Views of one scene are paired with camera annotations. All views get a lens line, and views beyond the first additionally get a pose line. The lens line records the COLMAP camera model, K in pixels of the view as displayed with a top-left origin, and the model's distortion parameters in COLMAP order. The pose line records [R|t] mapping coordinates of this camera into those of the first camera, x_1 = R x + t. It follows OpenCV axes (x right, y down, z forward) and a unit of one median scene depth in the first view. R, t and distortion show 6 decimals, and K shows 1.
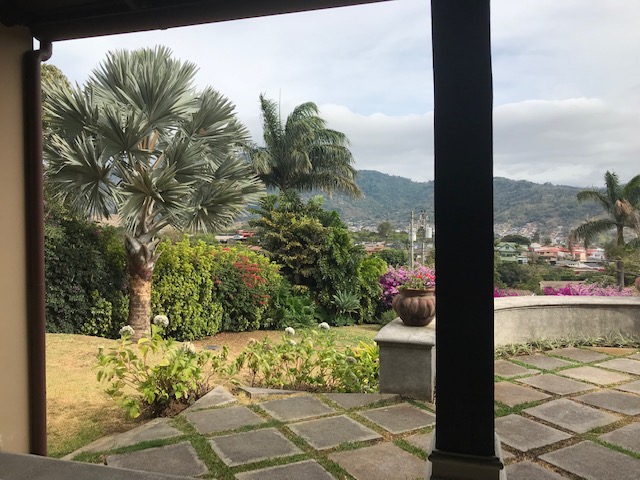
lens RADIAL K [[531.3, 0, 323.7], [0, 531.3, 239.5], [0, 0, 1]] dist [0.036072, -0.005120]
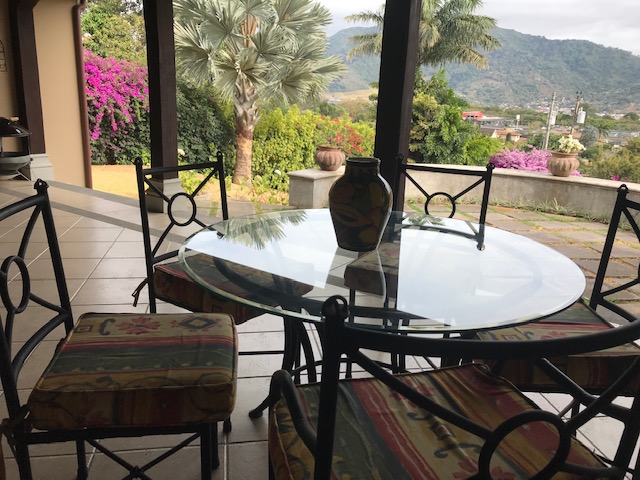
lens RADIAL K [[531.3, 0, 318.3], [0, 531.3, 241.9], [0, 0, 1]] dist [0.036072, -0.005120]
pose [[0.945226, 0.131853, -0.298602, 0.254431], [-0.058526, 0.968420, 0.242358, -0.004814], [0.321128, -0.211607, 0.923092, -0.203190]]
